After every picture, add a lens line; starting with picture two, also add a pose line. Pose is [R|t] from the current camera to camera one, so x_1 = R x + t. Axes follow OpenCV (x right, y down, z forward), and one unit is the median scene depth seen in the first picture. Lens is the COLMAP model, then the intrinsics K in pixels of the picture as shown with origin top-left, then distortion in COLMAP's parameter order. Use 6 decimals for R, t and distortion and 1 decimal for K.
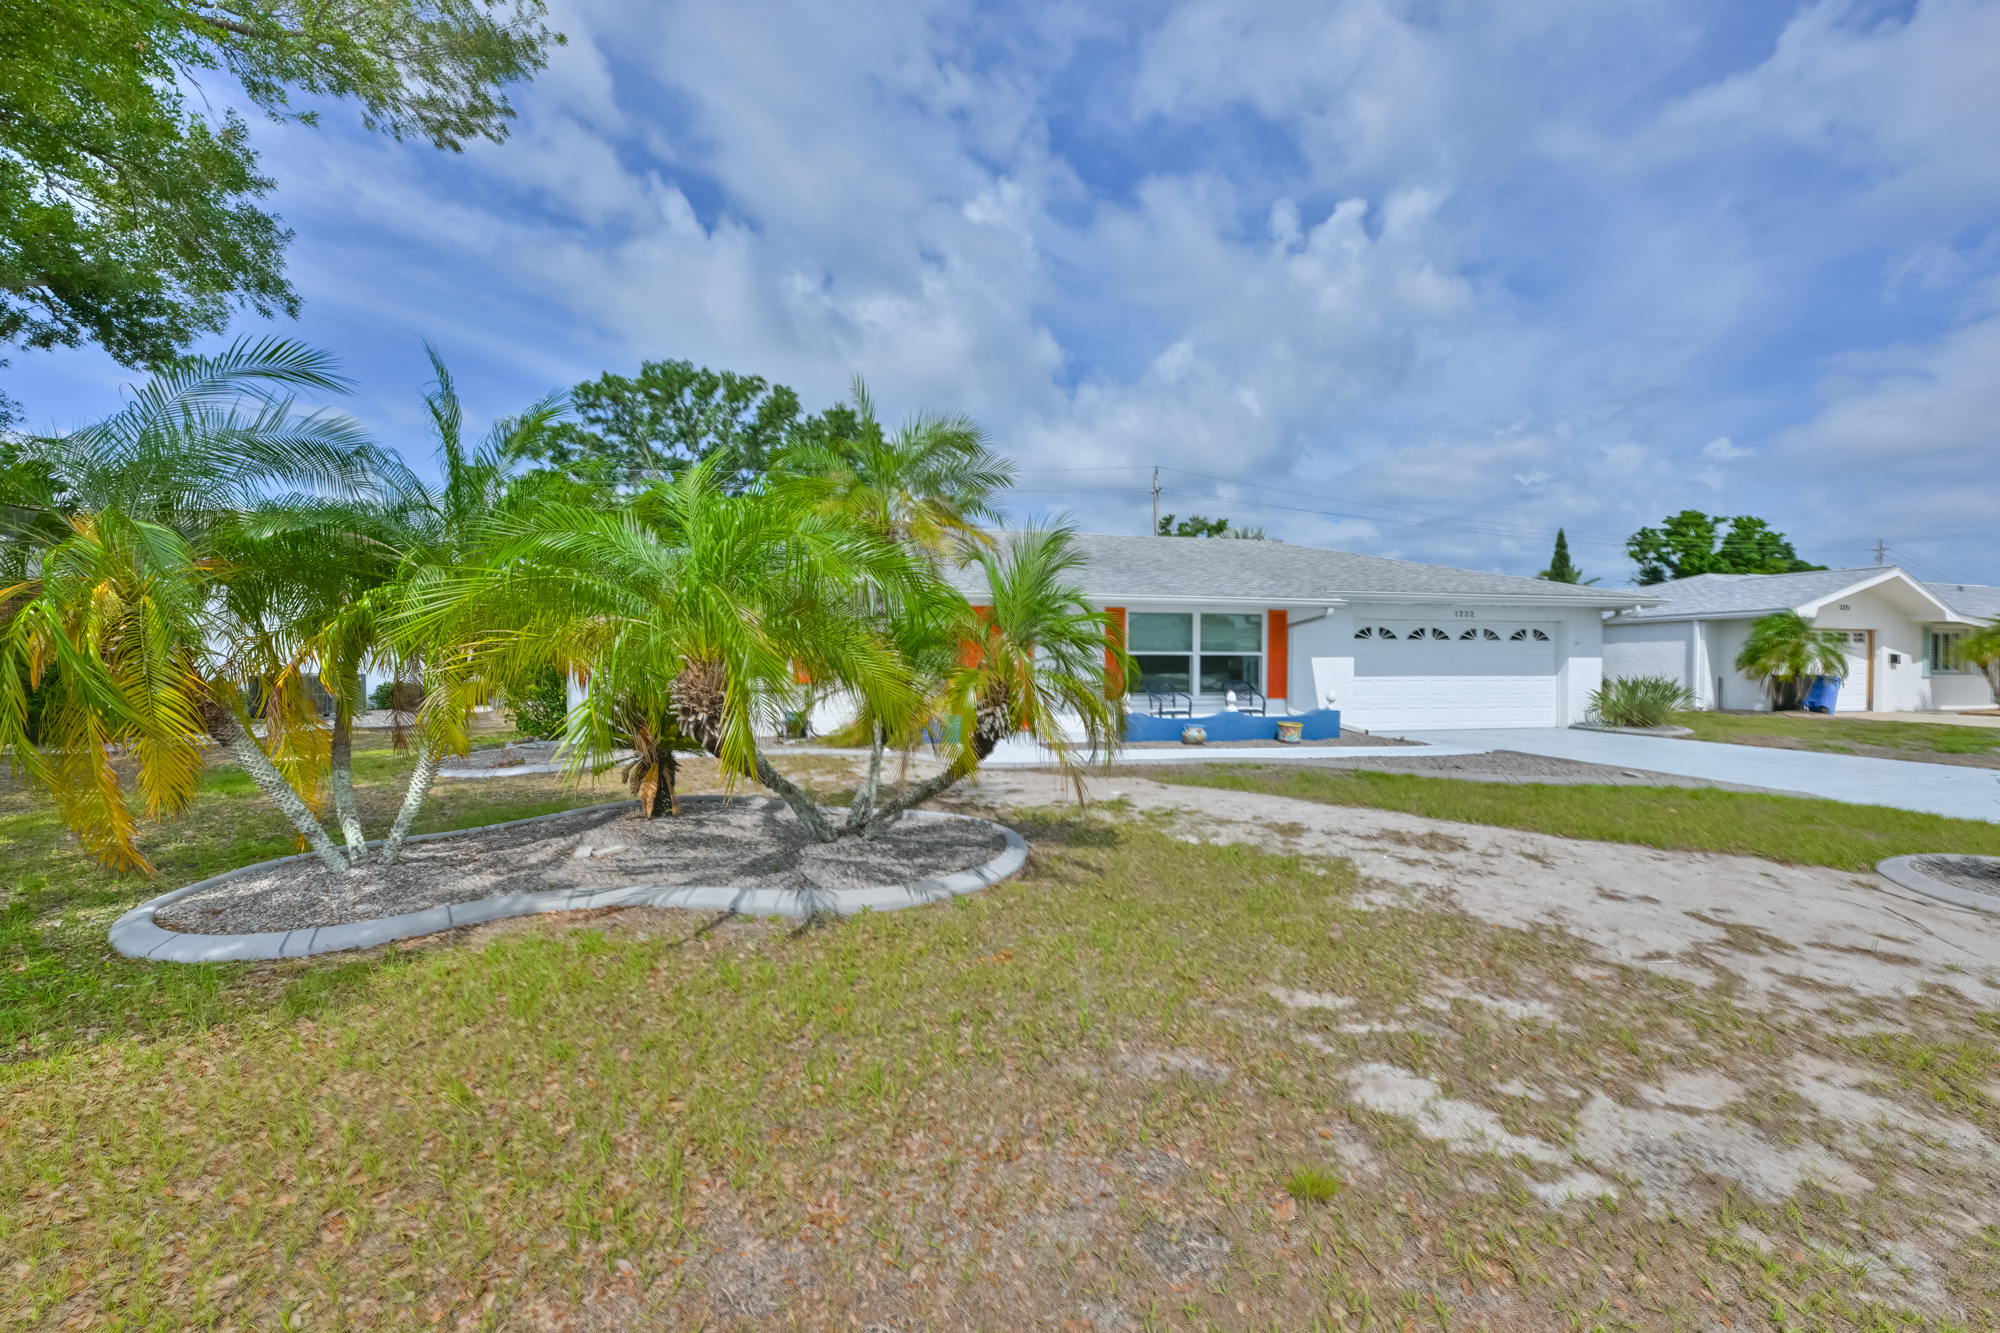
lens RADIAL K [[786.3, 0, 1000.0], [0, 786.3, 666.5], [0, 0, 1]] dist [-0.007949, -0.000020]
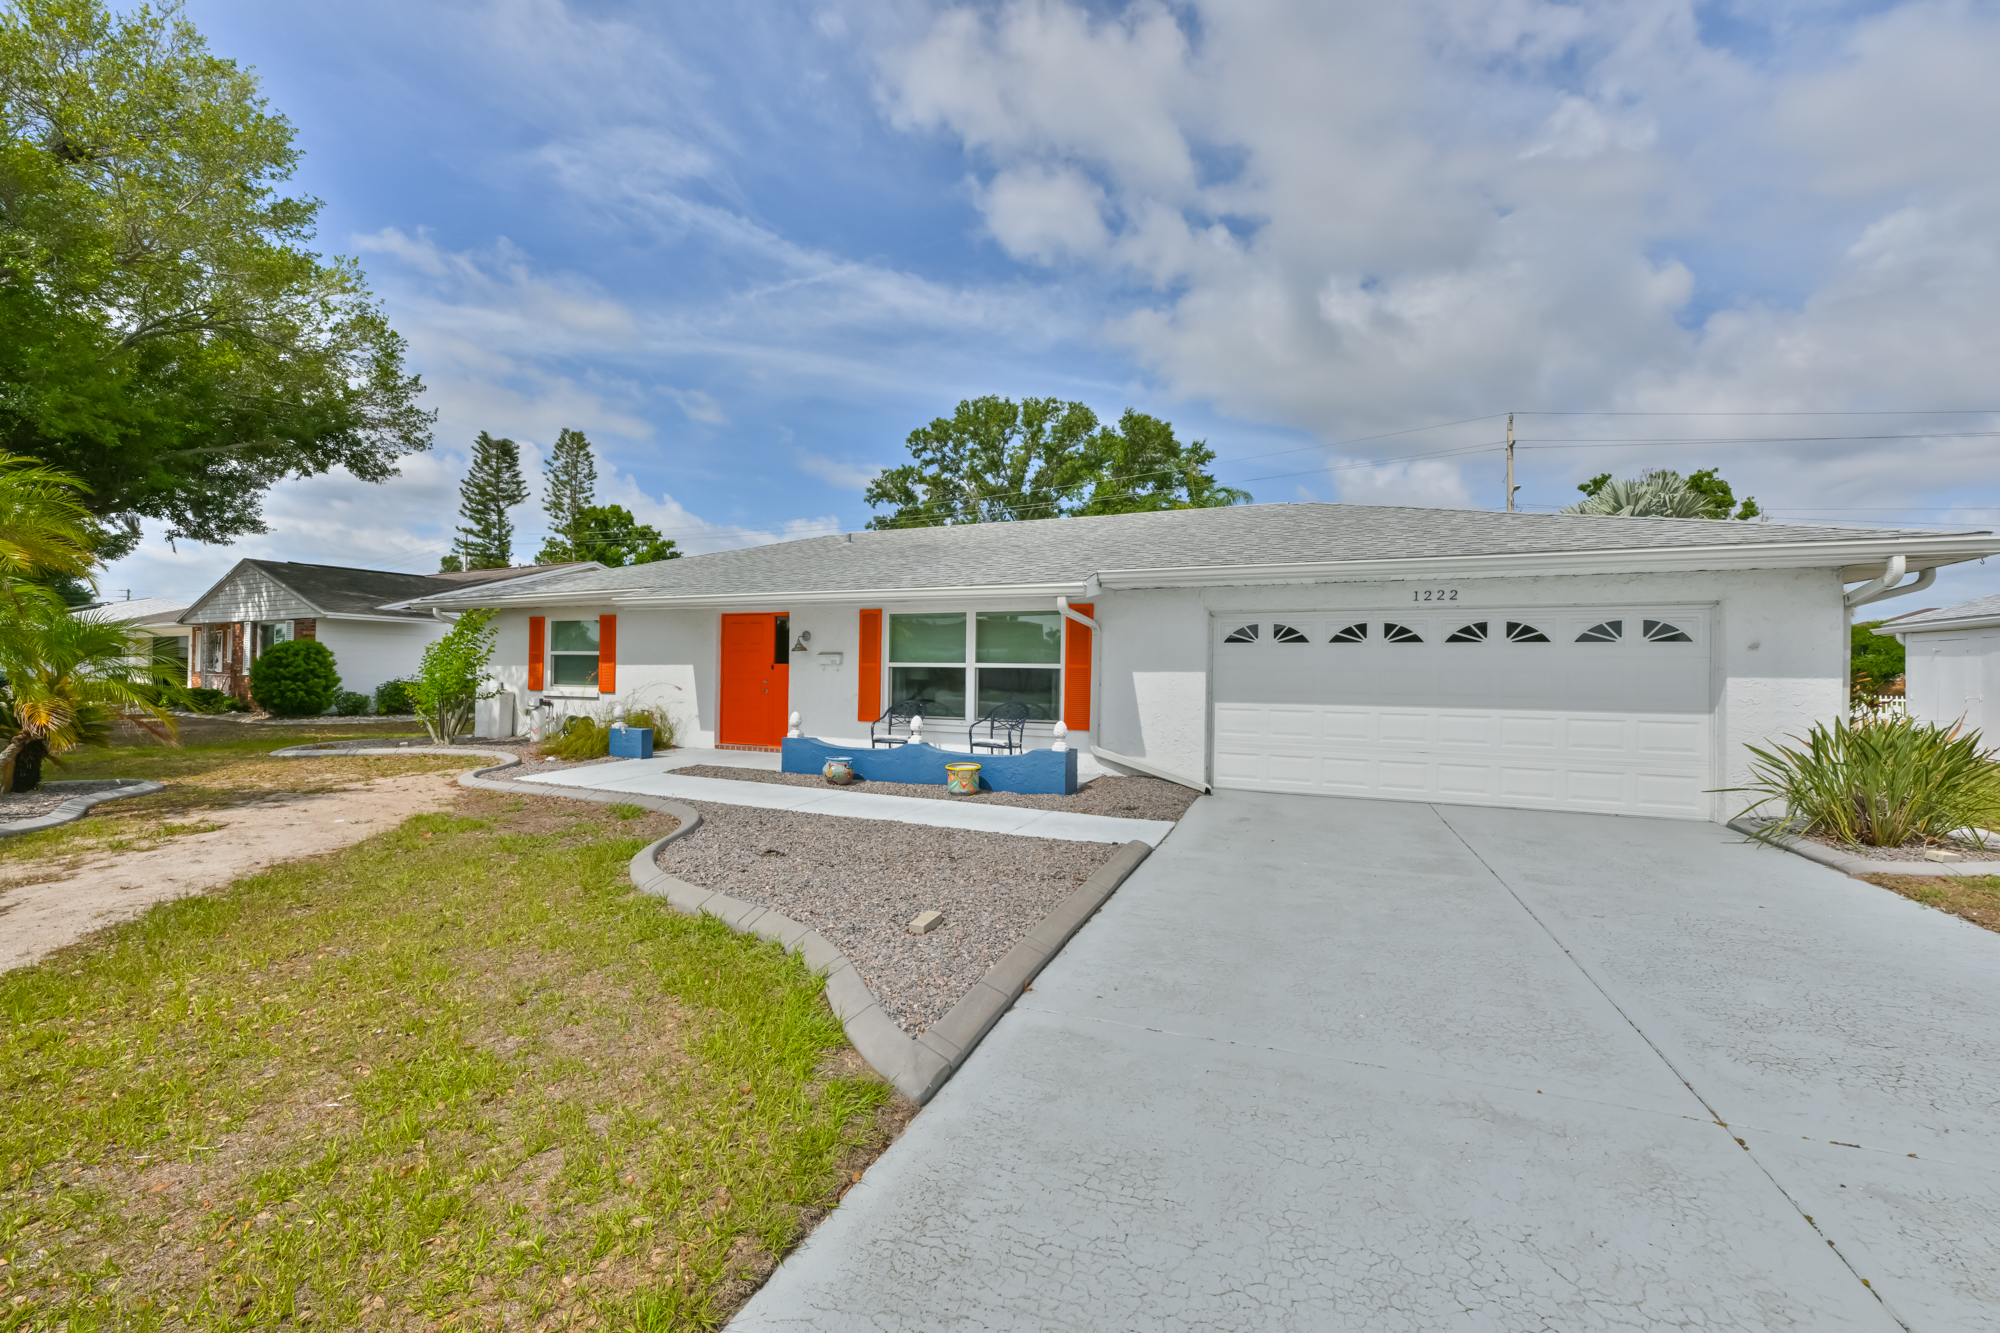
lens RADIAL K [[774.9, 0, 1026.5], [0, 774.9, 670.7], [0, 0, 1]] dist [-0.043276, 0.000012]
pose [[0.826673, 0.007771, -0.562629, 0.254454], [-0.012558, 0.999910, -0.004641, -0.002961], [0.562543, 0.010902, 0.826696, 0.148243]]
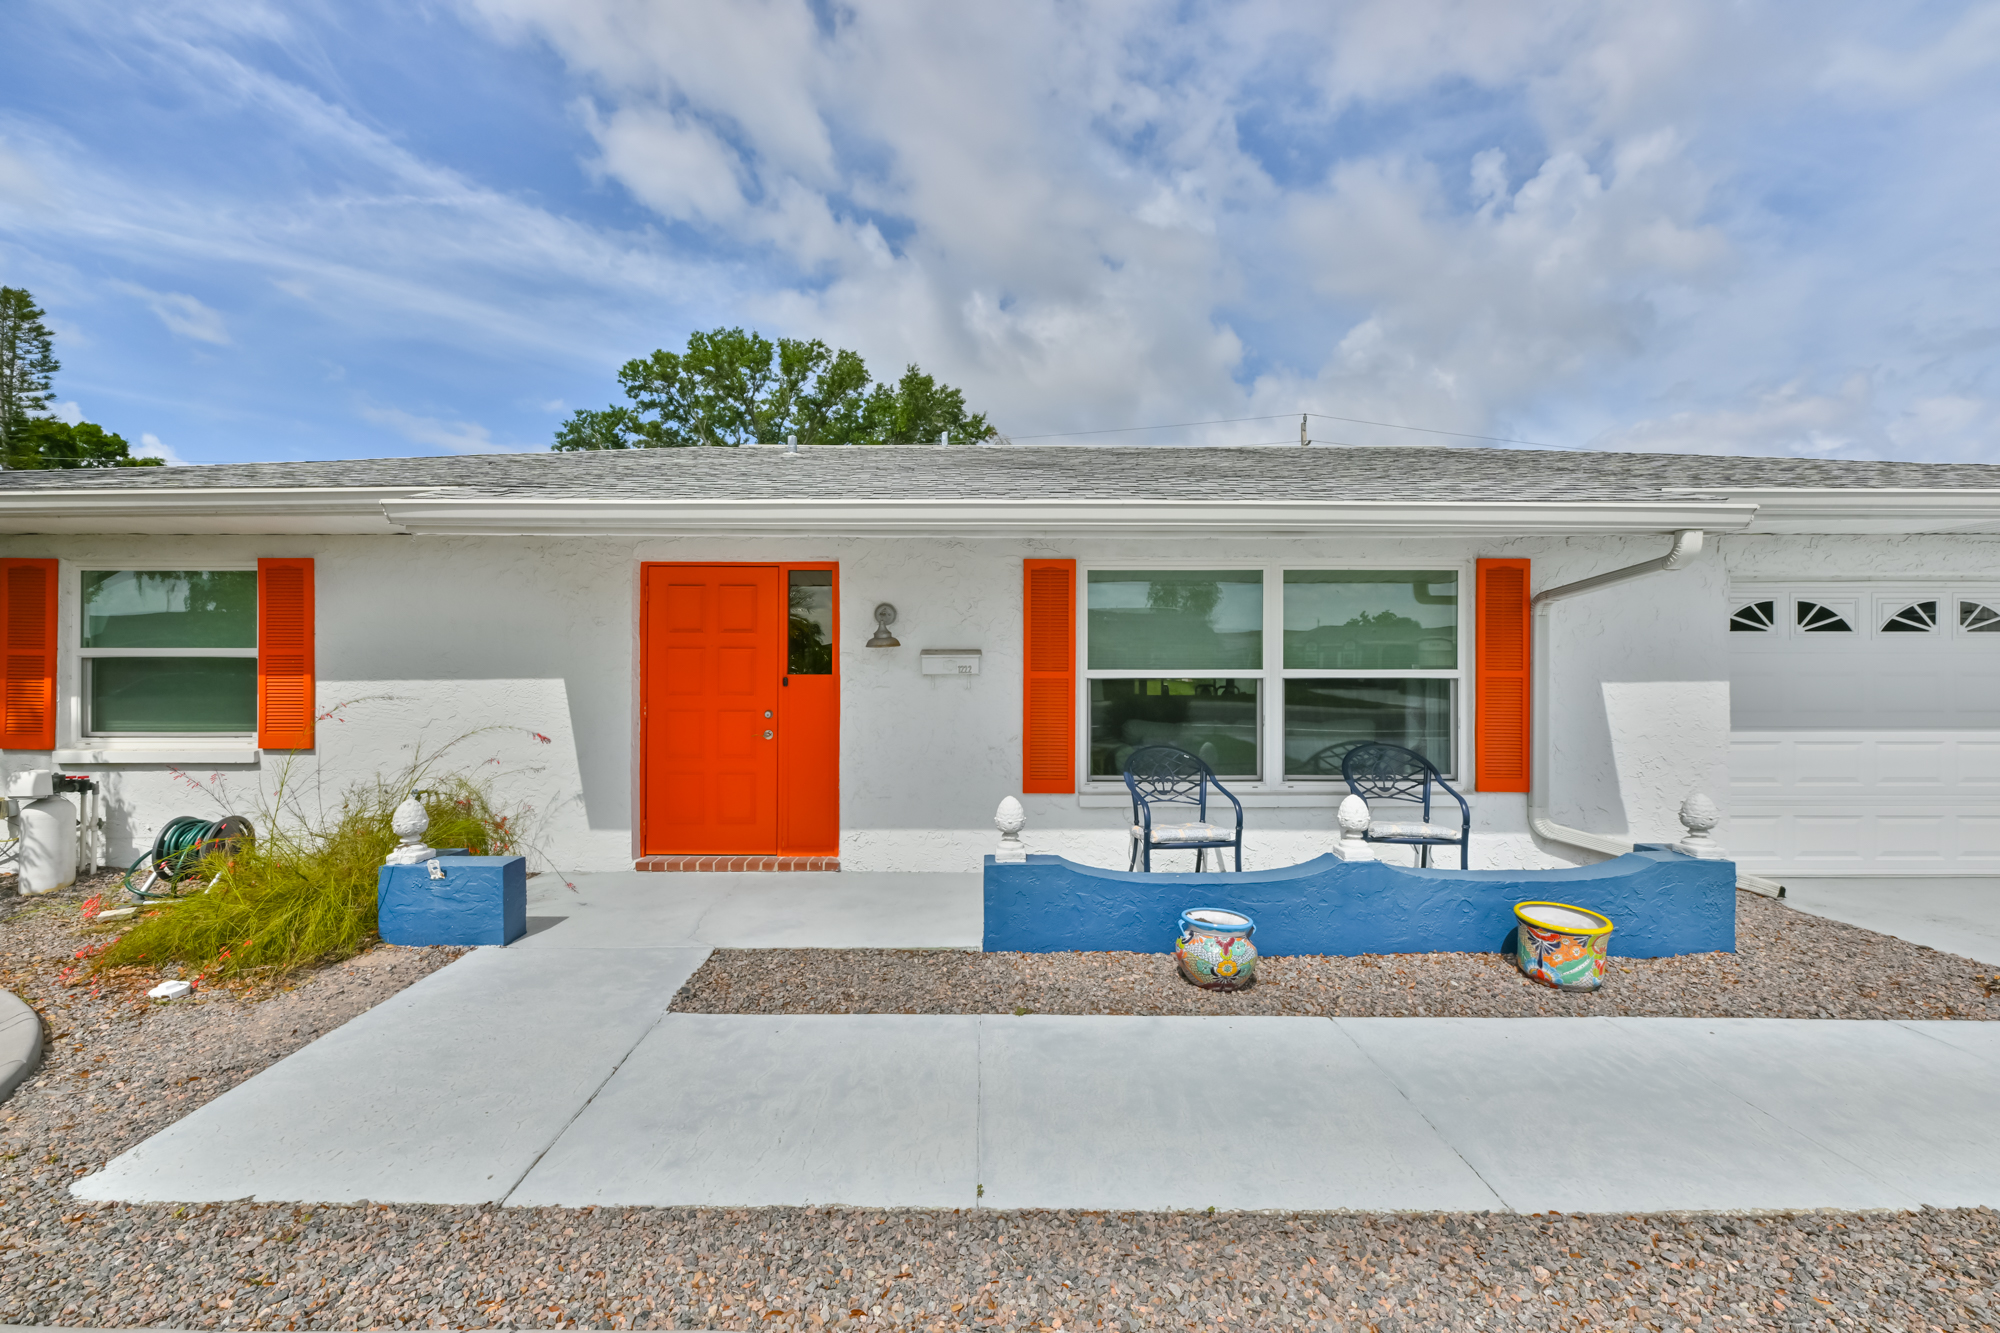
lens RADIAL K [[786.3, 0, 1000.0], [0, 786.3, 666.5], [0, 0, 1]] dist [-0.007949, -0.000020]
pose [[0.977422, -0.002482, -0.211280, 0.071541], [0.001042, 0.999975, -0.006928, -0.006167], [0.211292, 0.006551, 0.977401, 0.211607]]
